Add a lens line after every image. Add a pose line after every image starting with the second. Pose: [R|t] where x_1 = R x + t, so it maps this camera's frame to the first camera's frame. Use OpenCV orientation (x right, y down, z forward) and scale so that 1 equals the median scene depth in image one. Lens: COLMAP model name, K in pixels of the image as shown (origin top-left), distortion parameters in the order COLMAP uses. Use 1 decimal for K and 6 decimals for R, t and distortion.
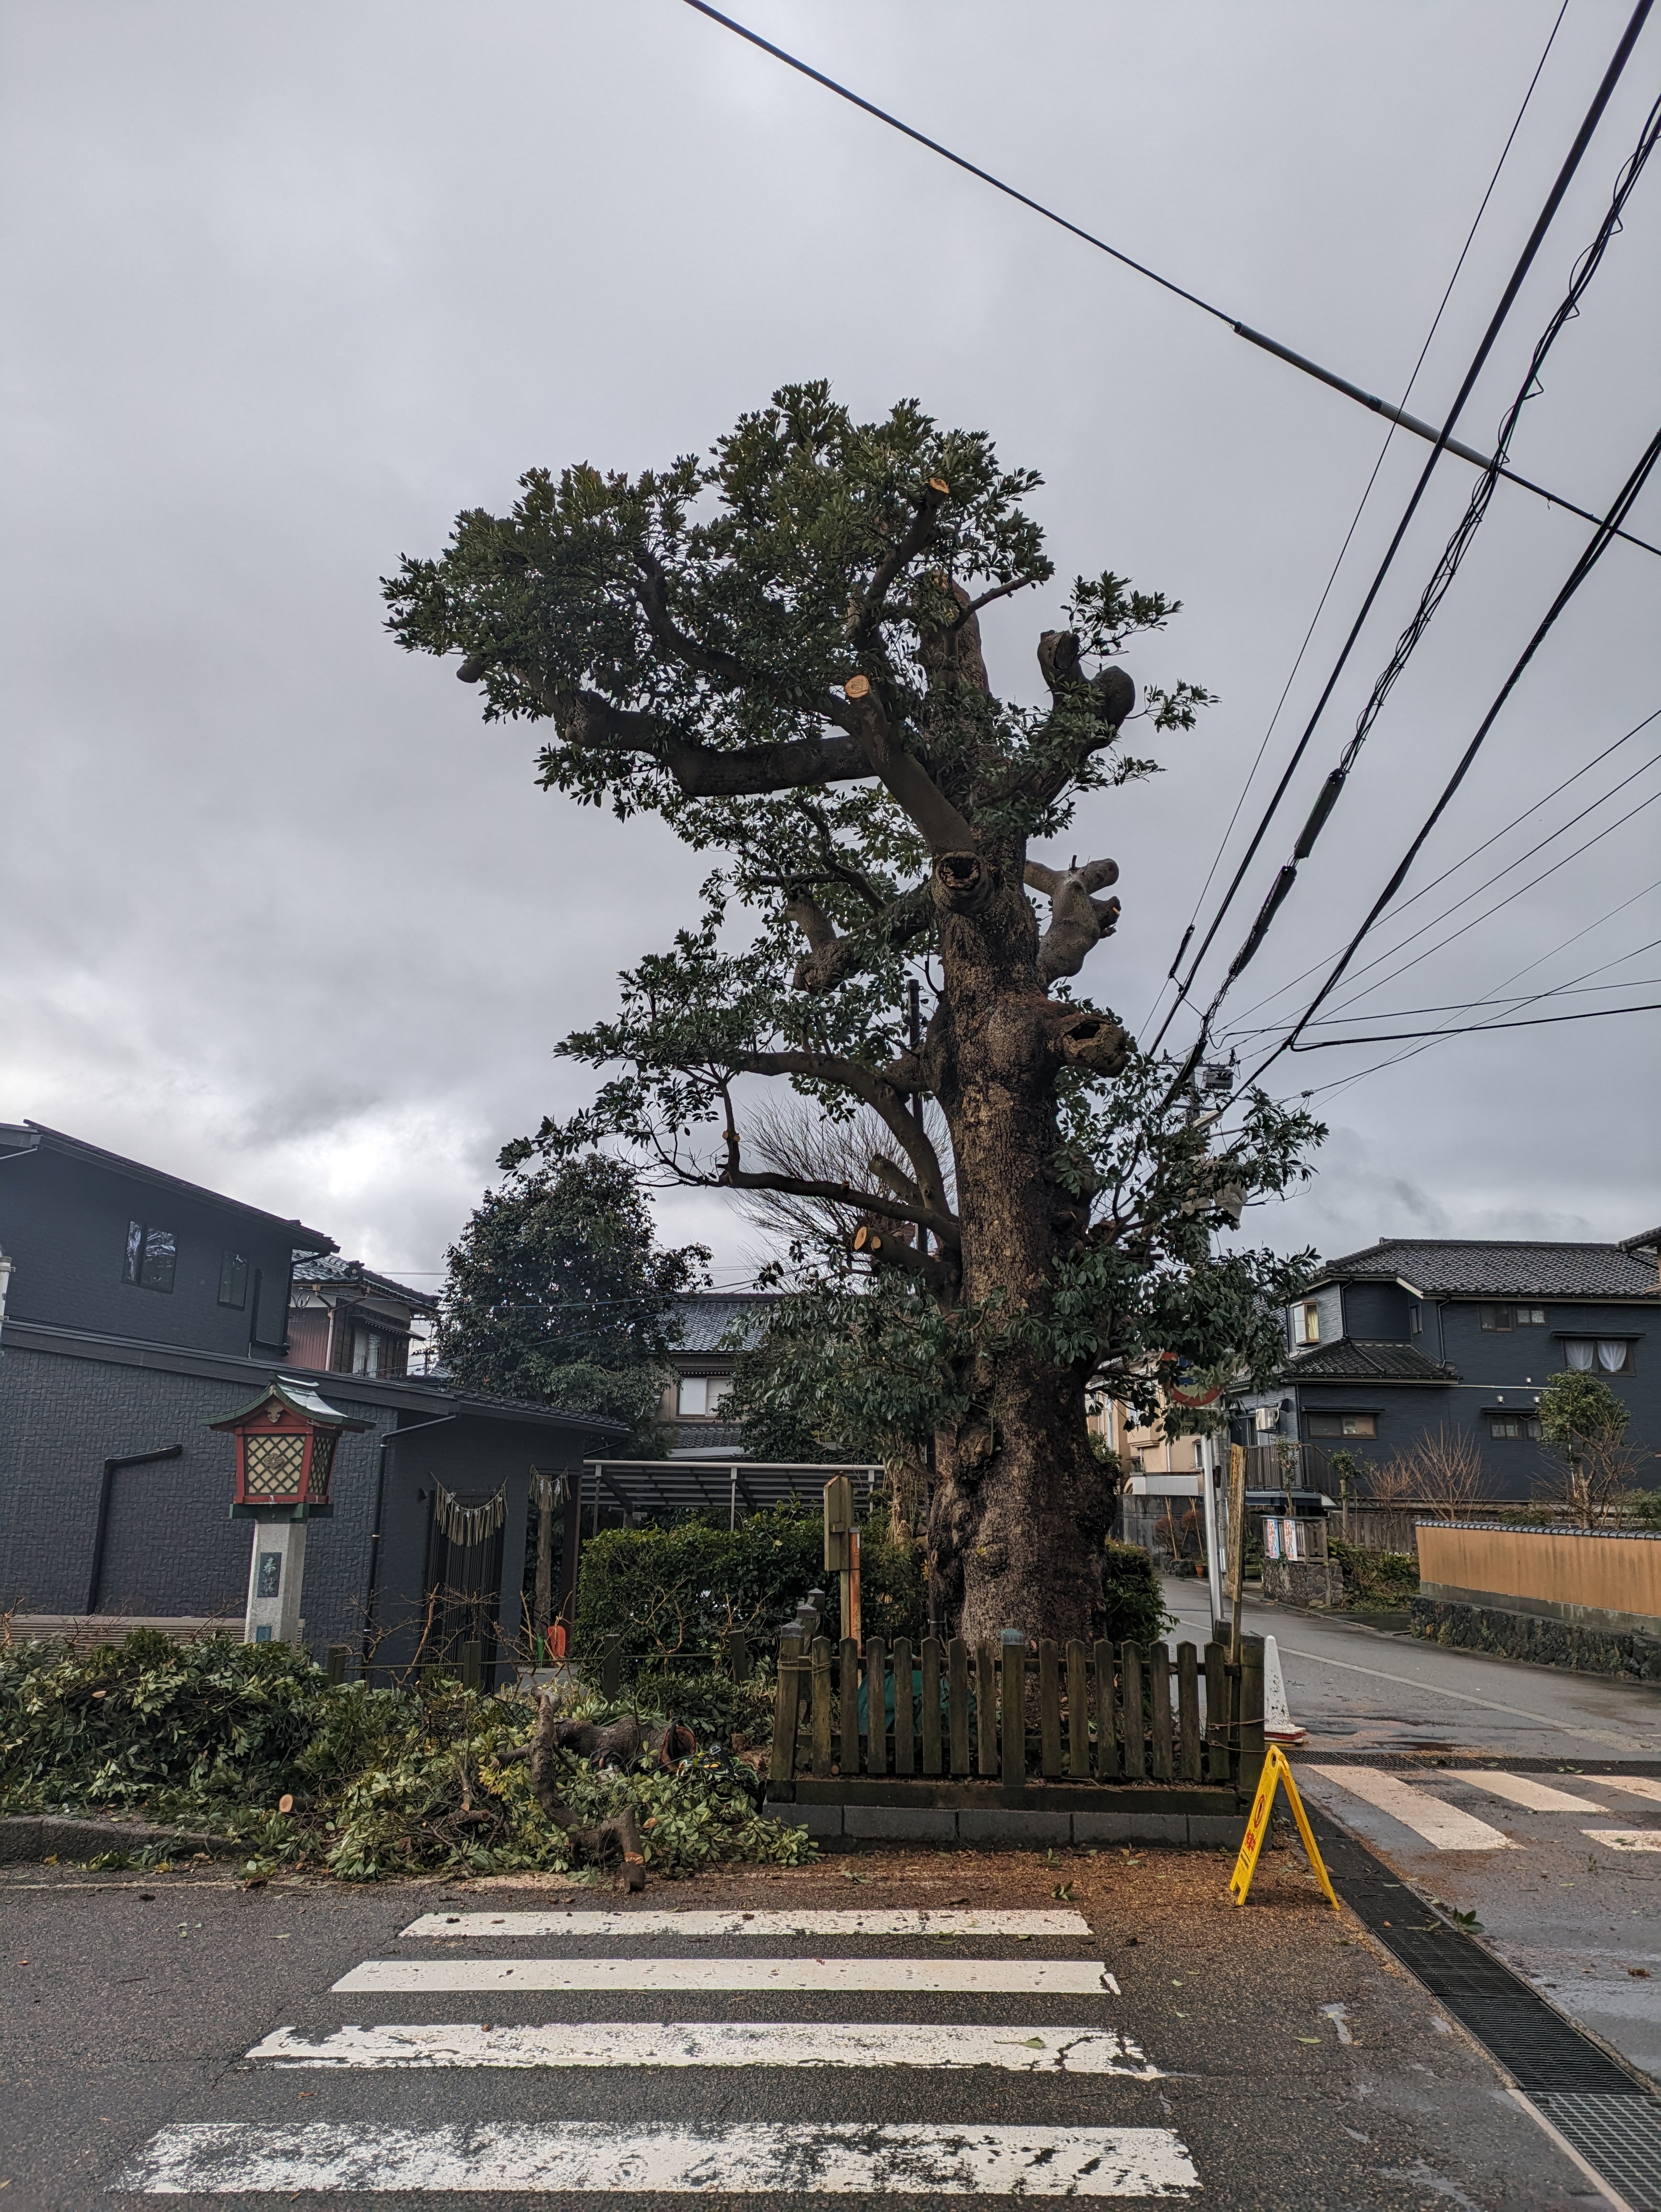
lens RADIAL K [[1618.9, 0, 786.2], [0, 1618.9, 1071.3], [0, 0, 1]] dist [0.046667, -0.028172]
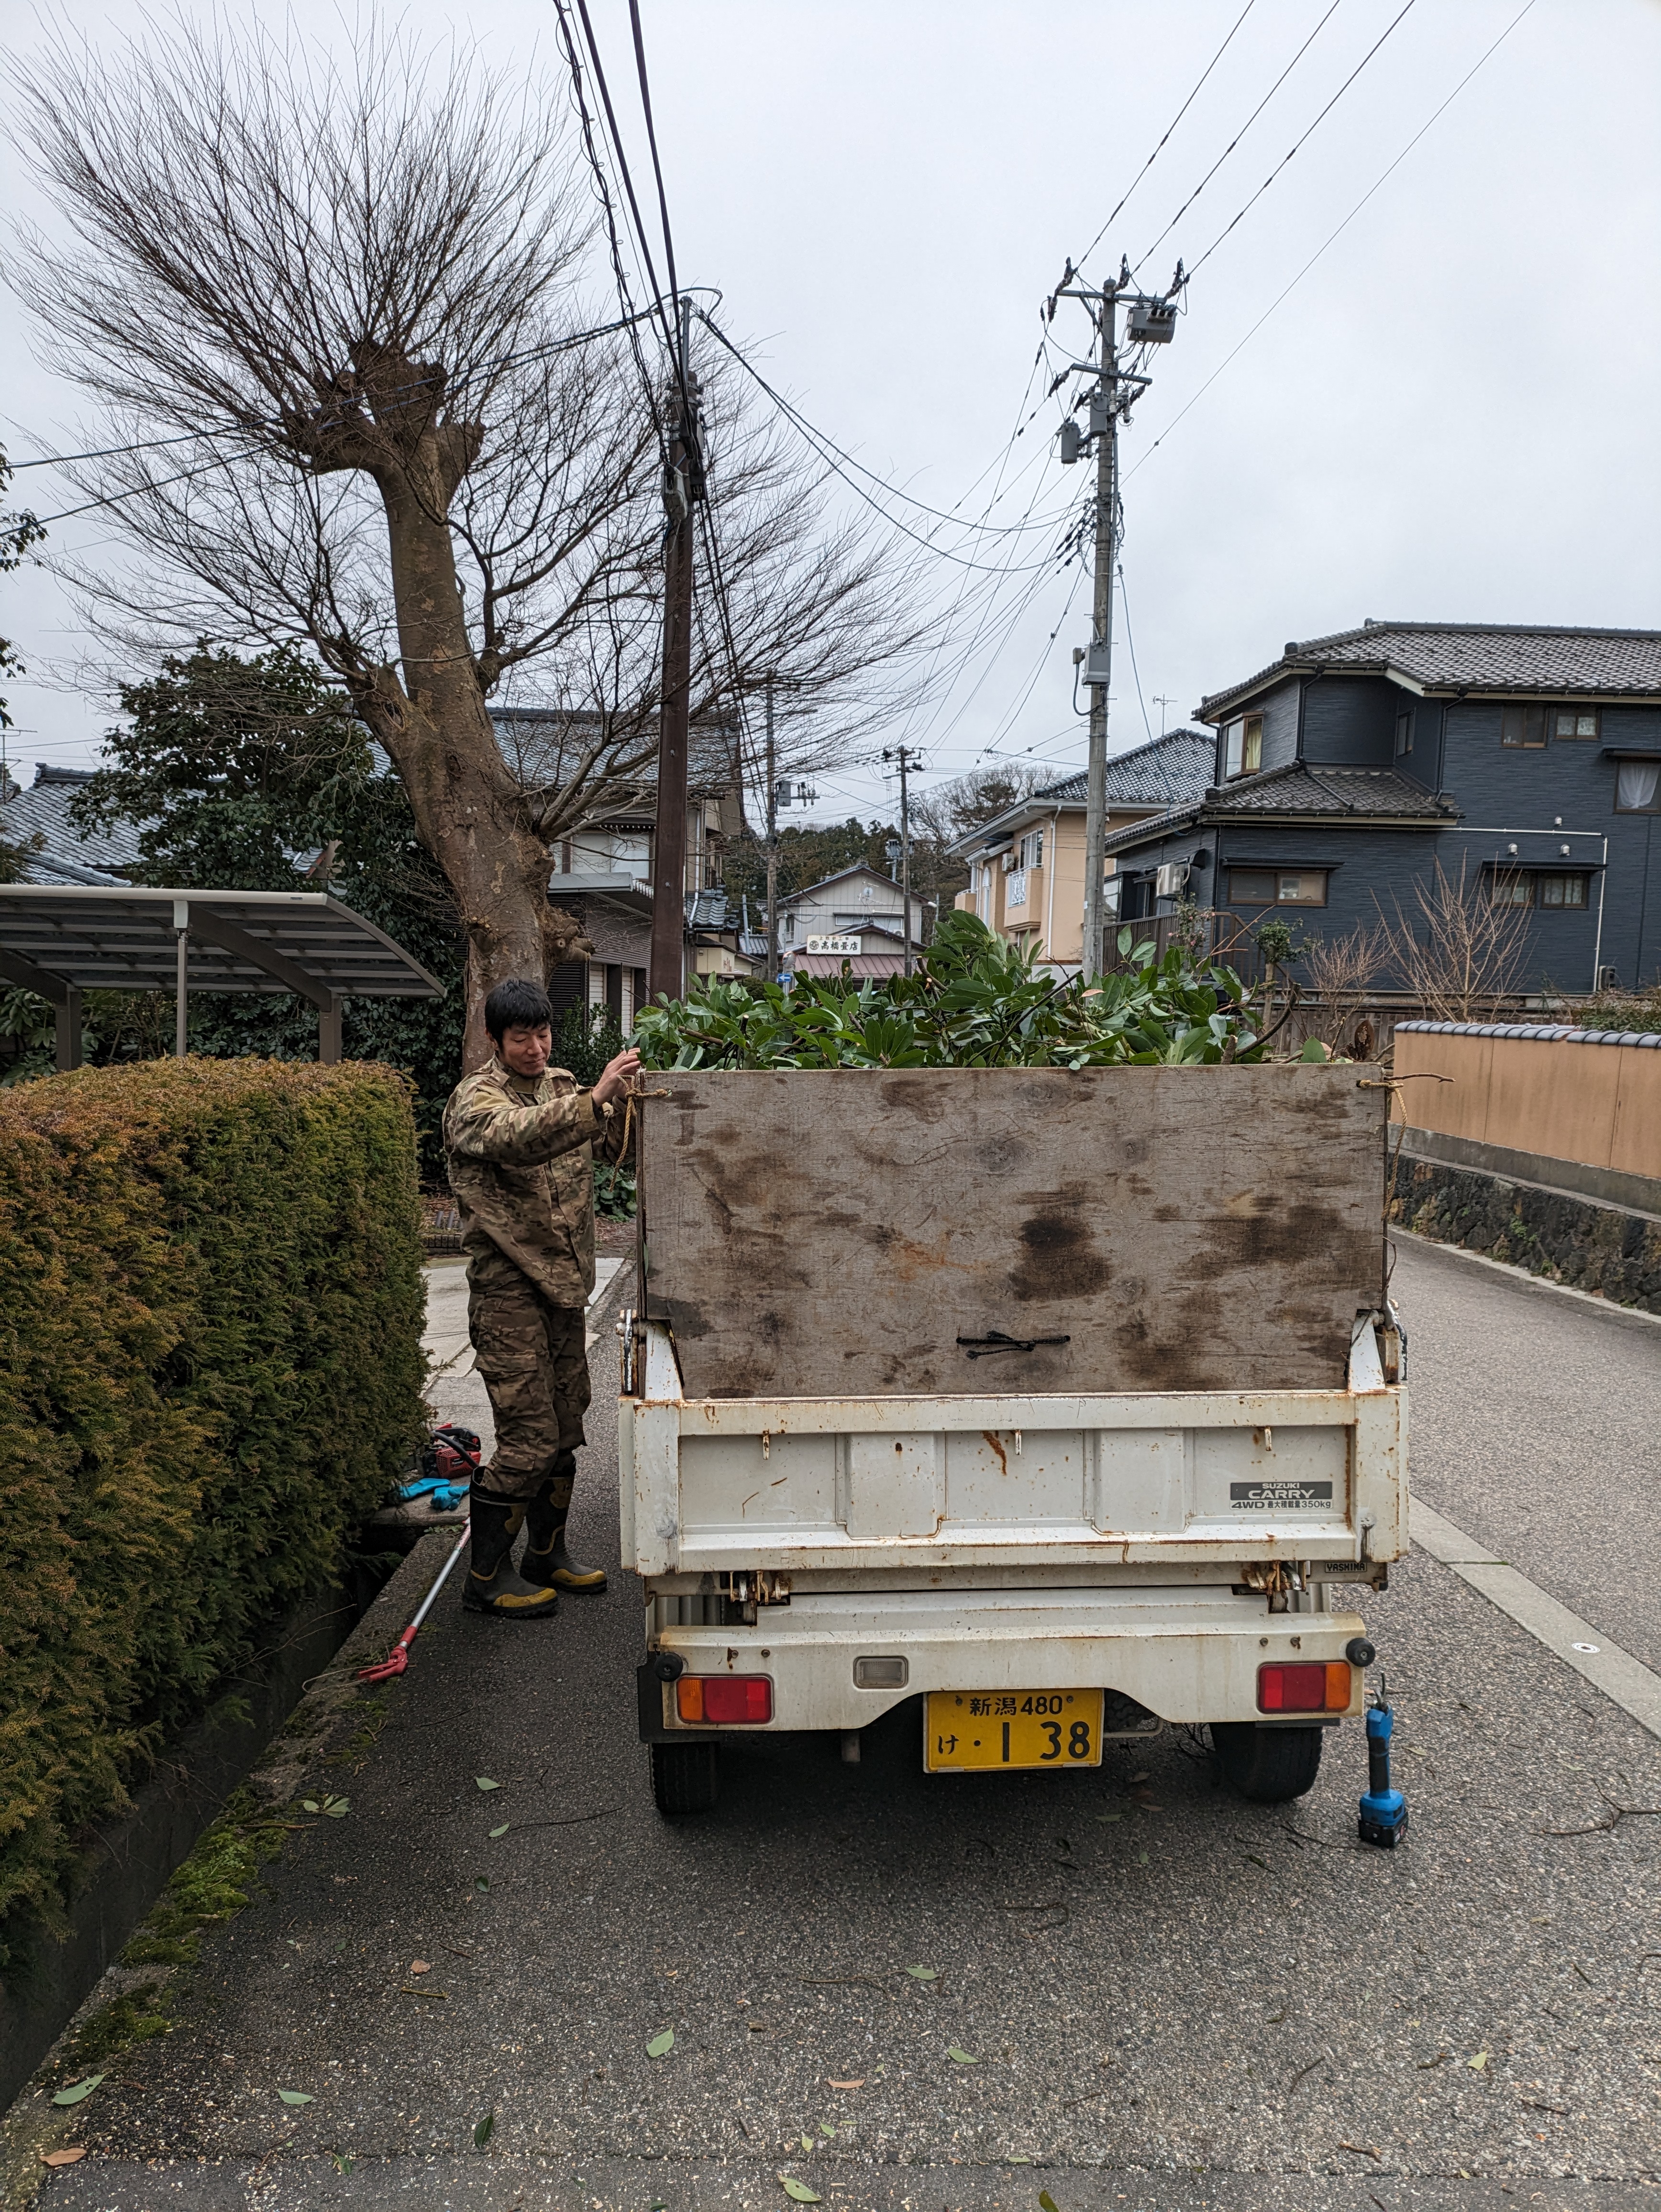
lens RADIAL K [[1618.9, 0, 829.3], [0, 1618.9, 1121.5], [0, 0, 1]] dist [0.046667, -0.028172]
pose [[0.997917, 0.004740, 0.064332, 0.415560], [-0.025564, 0.944695, 0.326952, 0.348207], [-0.059225, -0.327916, 0.942849, 1.272628]]
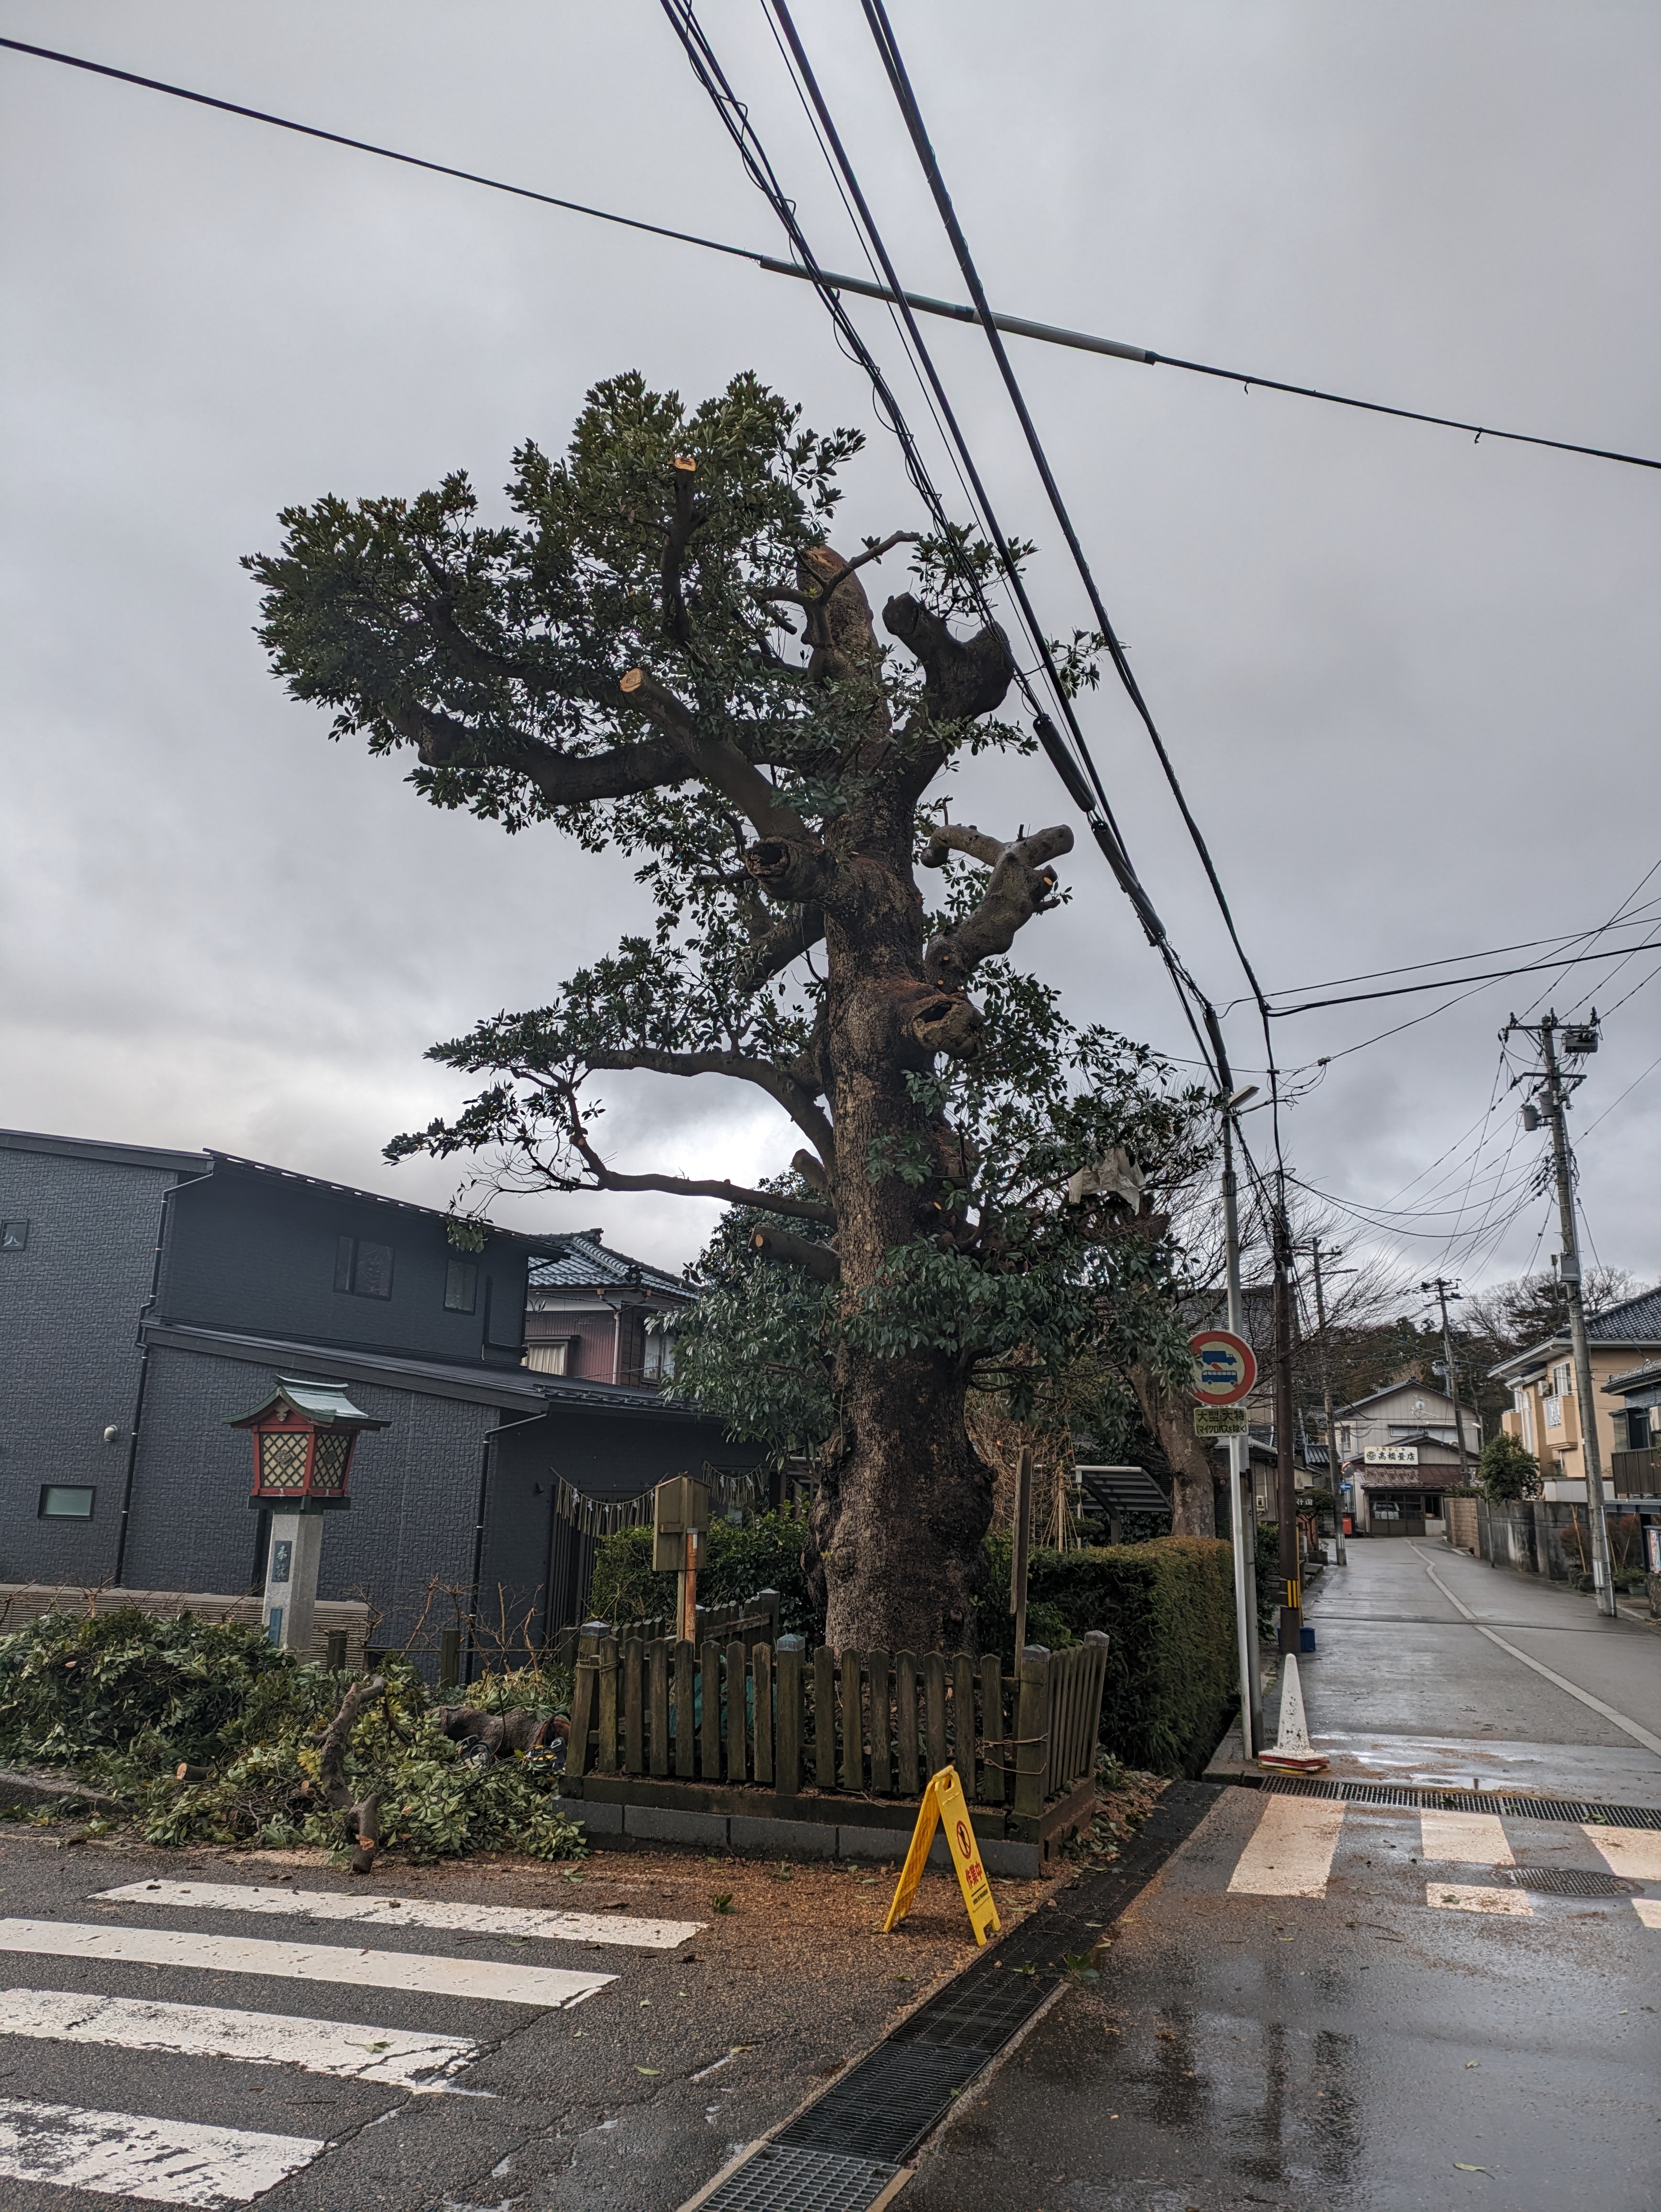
lens RADIAL K [[1618.9, 0, 812.3], [0, 1618.9, 1098.4], [0, 0, 1]] dist [0.046667, -0.028172]
pose [[0.963700, -0.050103, -0.262243, 0.357101], [0.054811, 0.998440, 0.010663, 0.010944], [0.261300, -0.024650, 0.964943, 0.062337]]
